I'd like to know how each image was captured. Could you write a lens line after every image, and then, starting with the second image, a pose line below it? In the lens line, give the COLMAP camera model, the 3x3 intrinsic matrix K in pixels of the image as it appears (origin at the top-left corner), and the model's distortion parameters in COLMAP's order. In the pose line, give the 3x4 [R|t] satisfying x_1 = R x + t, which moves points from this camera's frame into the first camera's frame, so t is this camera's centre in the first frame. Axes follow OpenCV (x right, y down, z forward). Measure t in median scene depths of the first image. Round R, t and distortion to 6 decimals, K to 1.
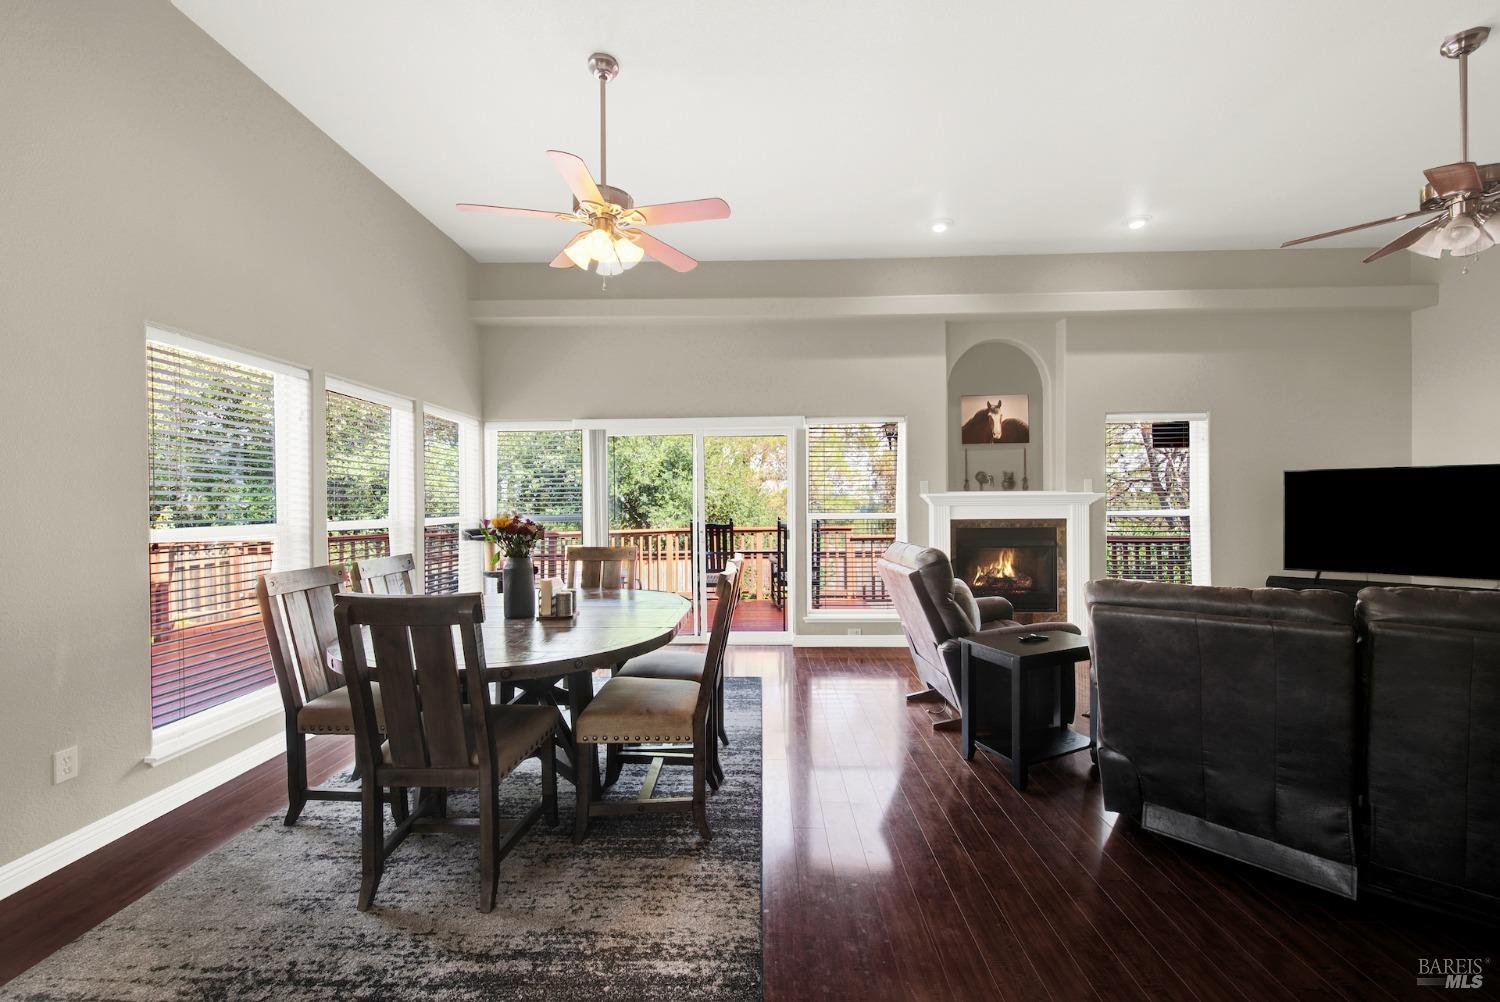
lens RADIAL K [[601.5, 0, 750.0], [0, 601.5, 504.8], [0, 0, 1]] dist [-0.000105, -0.002096]
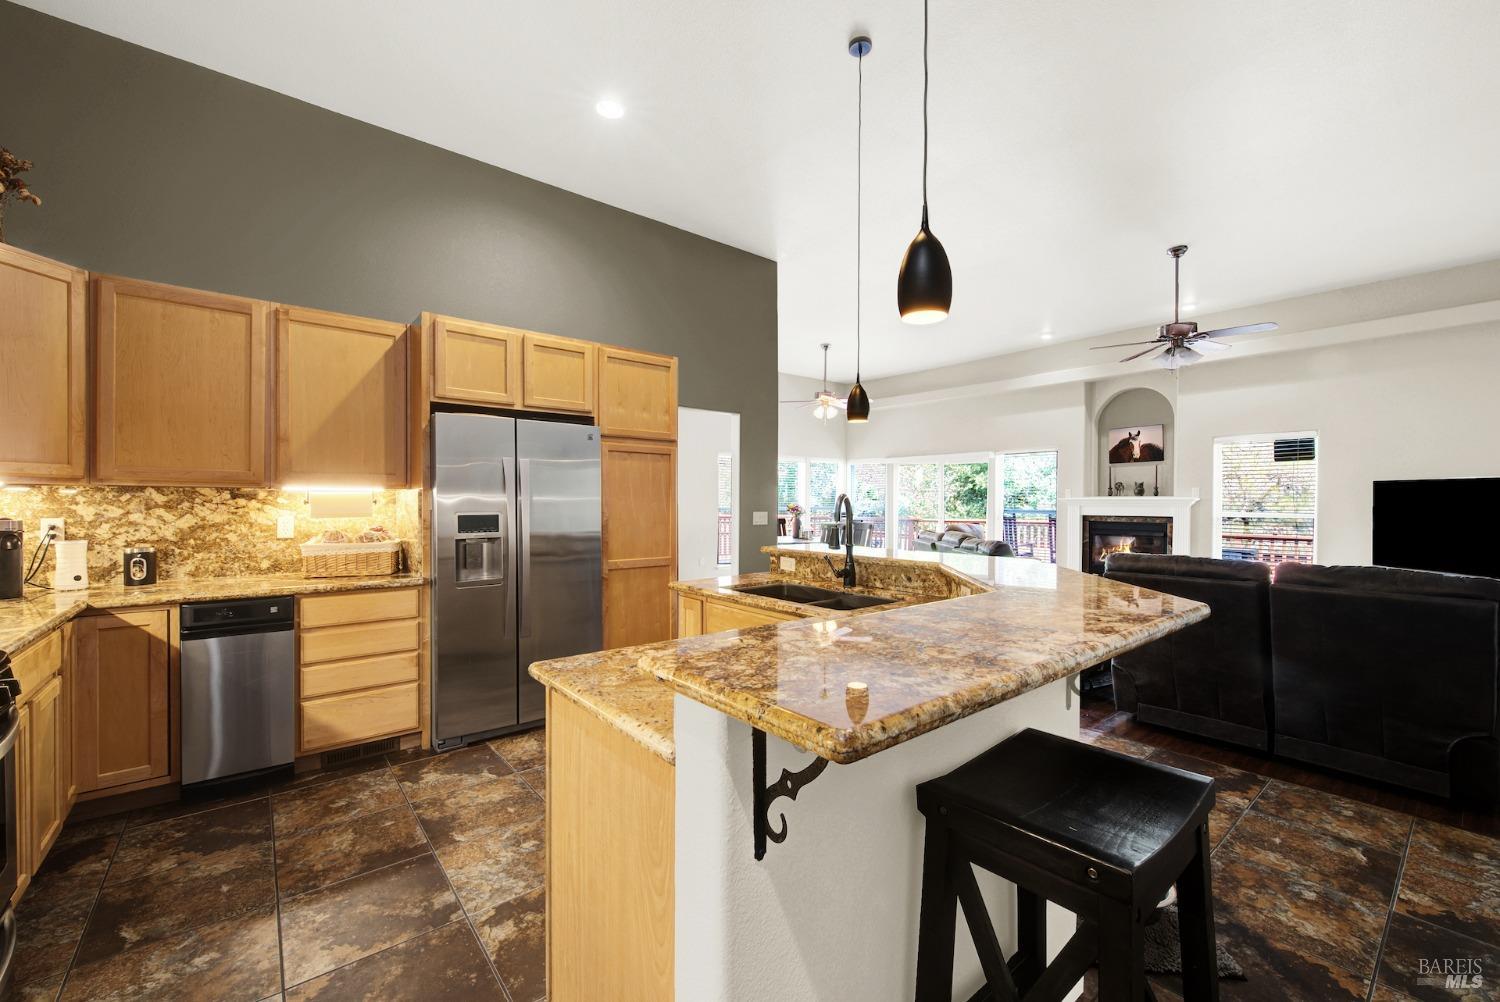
lens RADIAL K [[601.5, 0, 742.9], [0, 601.5, 506.6], [0, 0, 1]] dist [-0.000105, -0.002096]
pose [[0.646027, 0.018652, -0.763087, 0.904631], [-0.012665, 0.999826, 0.013716, -0.006050], [0.763210, 0.000804, 0.646150, -0.603641]]
